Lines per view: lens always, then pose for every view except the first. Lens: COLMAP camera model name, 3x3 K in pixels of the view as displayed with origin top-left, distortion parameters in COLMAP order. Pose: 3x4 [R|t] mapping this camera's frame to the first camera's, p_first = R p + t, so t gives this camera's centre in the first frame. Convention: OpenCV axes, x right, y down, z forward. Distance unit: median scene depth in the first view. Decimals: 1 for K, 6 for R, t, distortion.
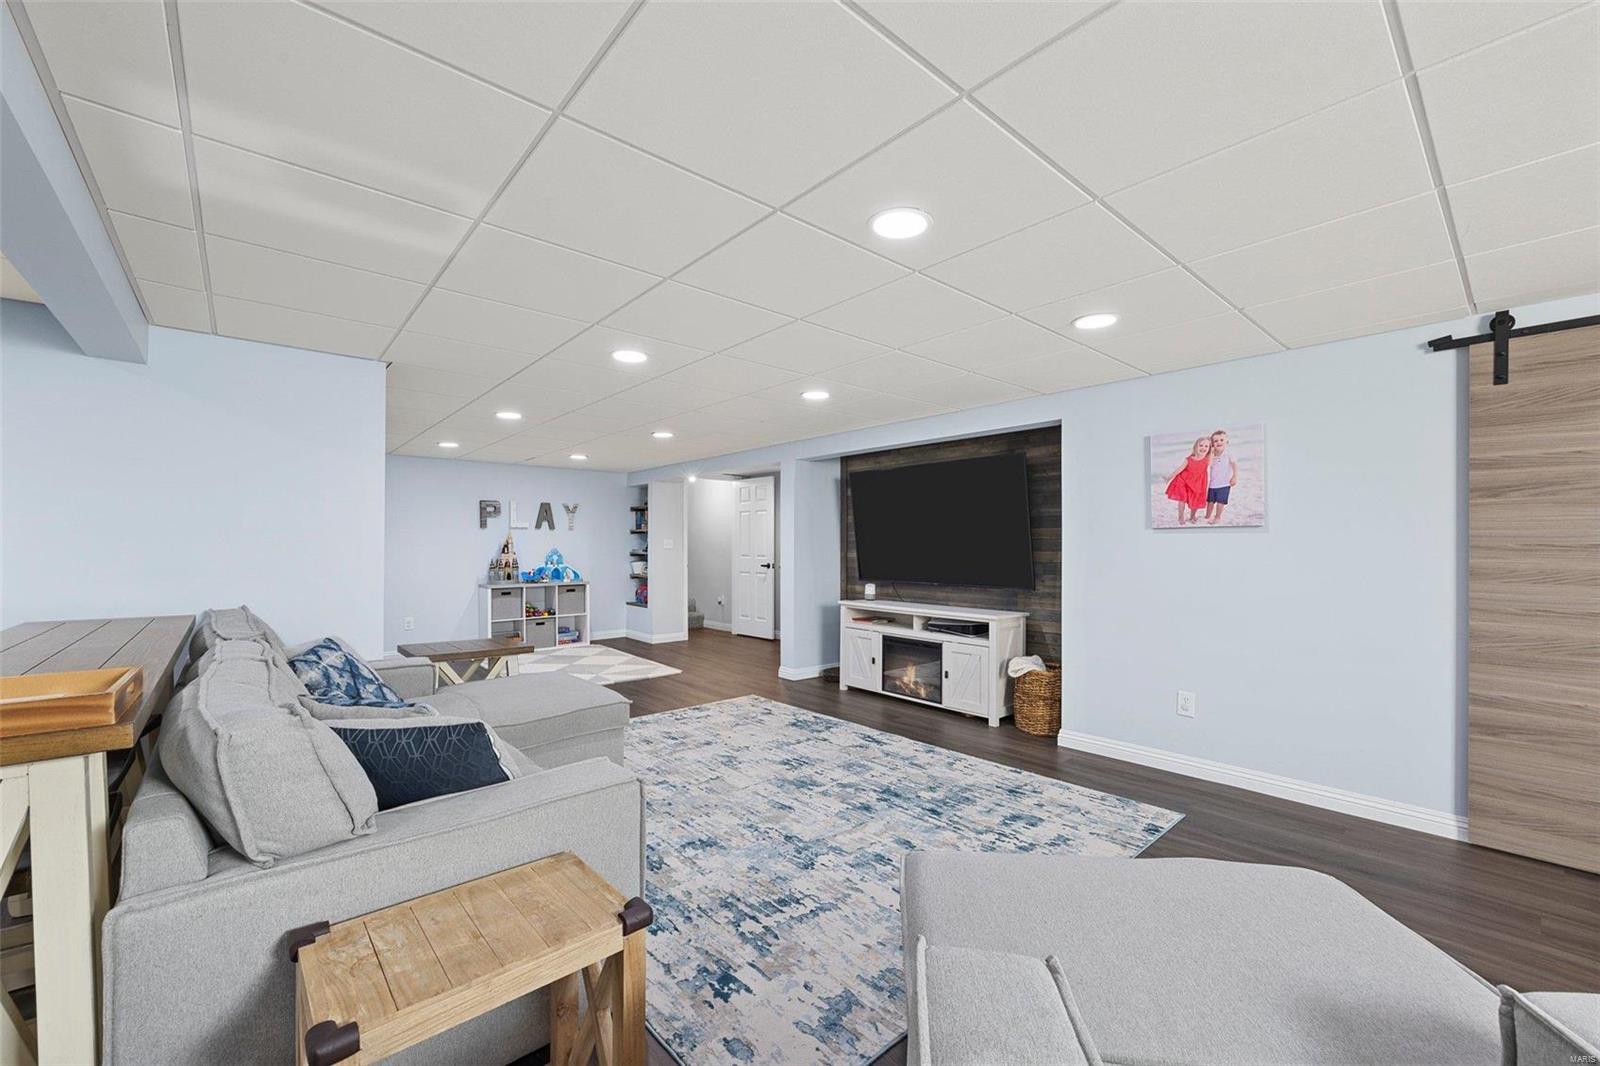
lens RADIAL K [[637.8, 0, 804.5], [0, 637.8, 539.5], [0, 0, 1]] dist [-0.006117, 0.001598]
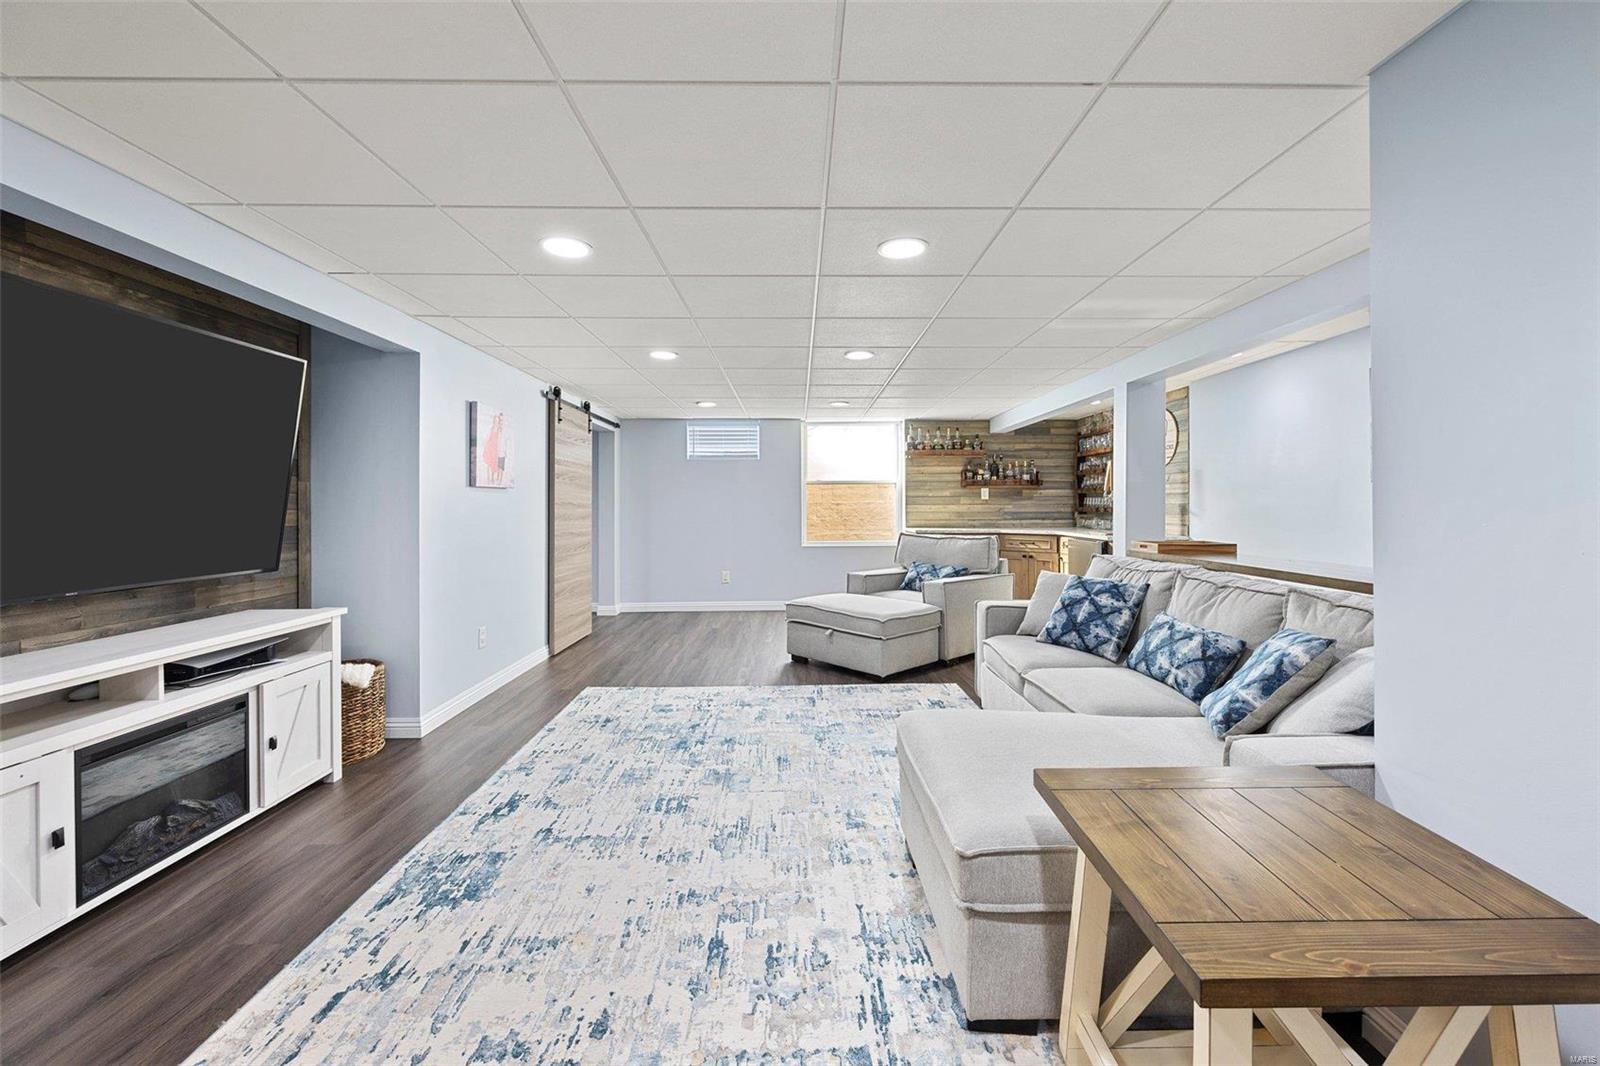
lens RADIAL K [[637.8, 0, 797.1], [0, 637.8, 512.9], [0, 0, 1]] dist [-0.006117, 0.001598]
pose [[-0.746290, -0.009038, 0.665560, -0.567315], [-0.006422, 0.999959, 0.006377, 0.015959], [-0.665590, 0.000485, -0.746317, 1.372037]]
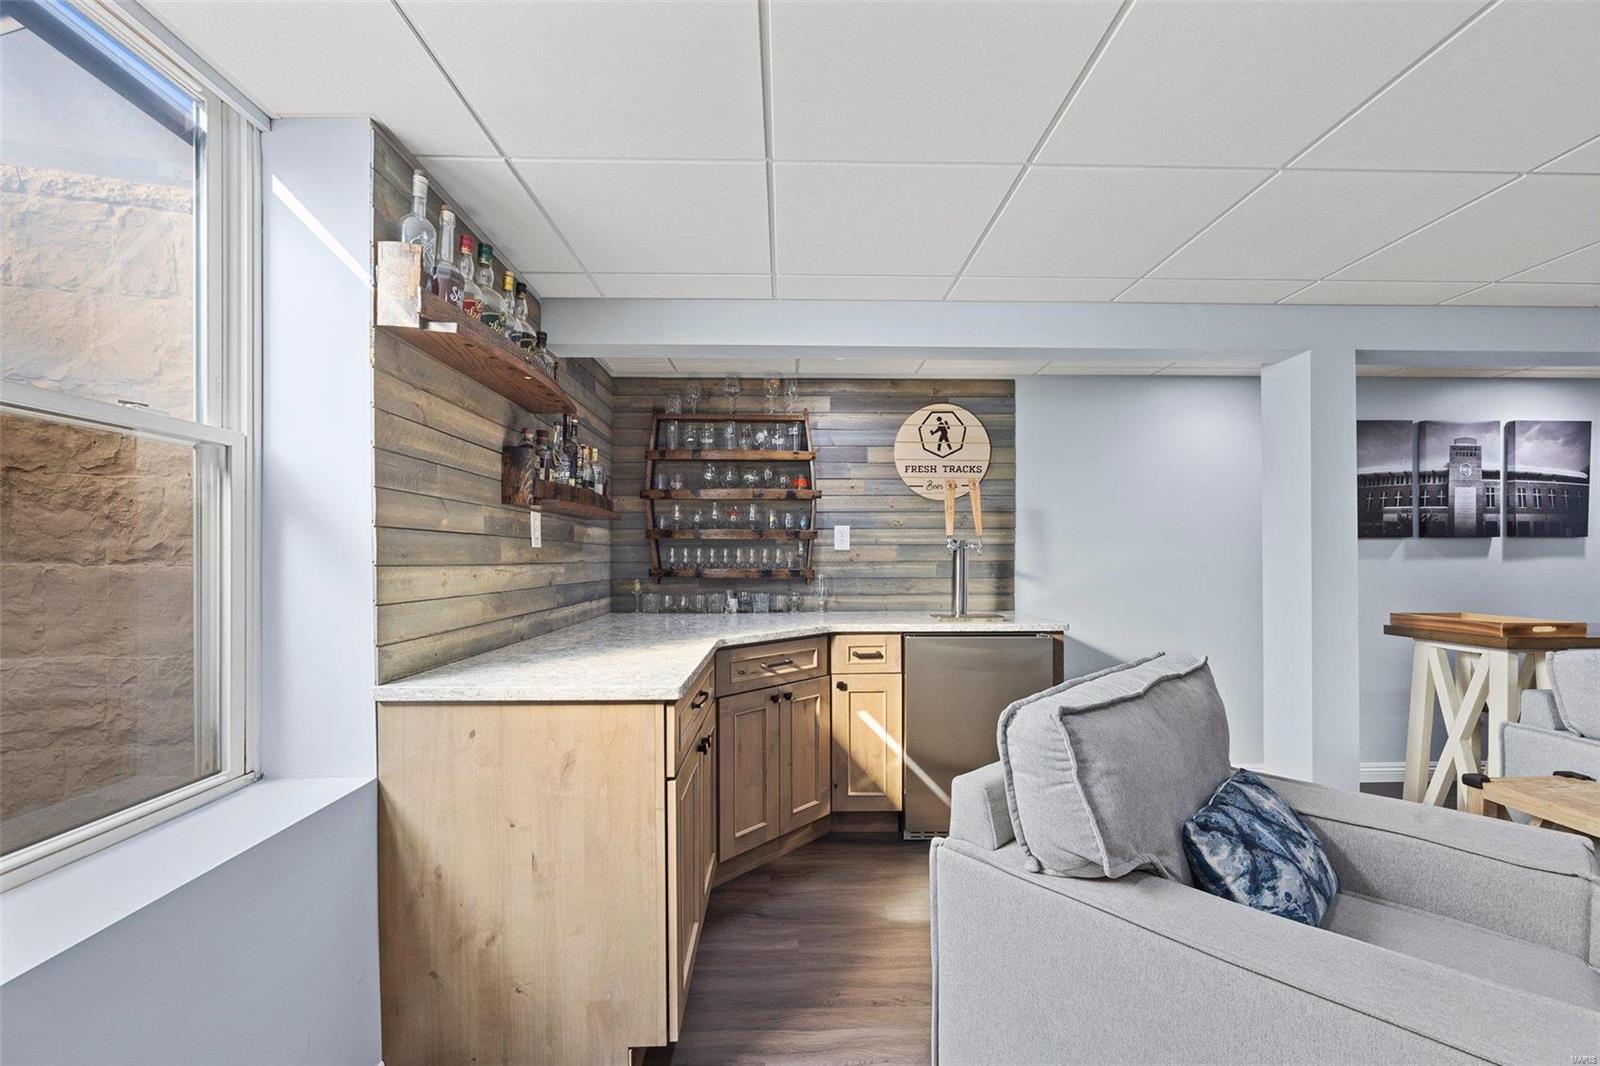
lens RADIAL K [[637.8, 0, 789.3], [0, 637.8, 561.7], [0, 0, 1]] dist [-0.006117, 0.001598]
pose [[-0.650969, 0.002057, -0.759102, 0.596427], [0.009760, 0.999936, -0.005660, 0.003239], [0.759042, -0.011093, -0.650948, 0.146489]]
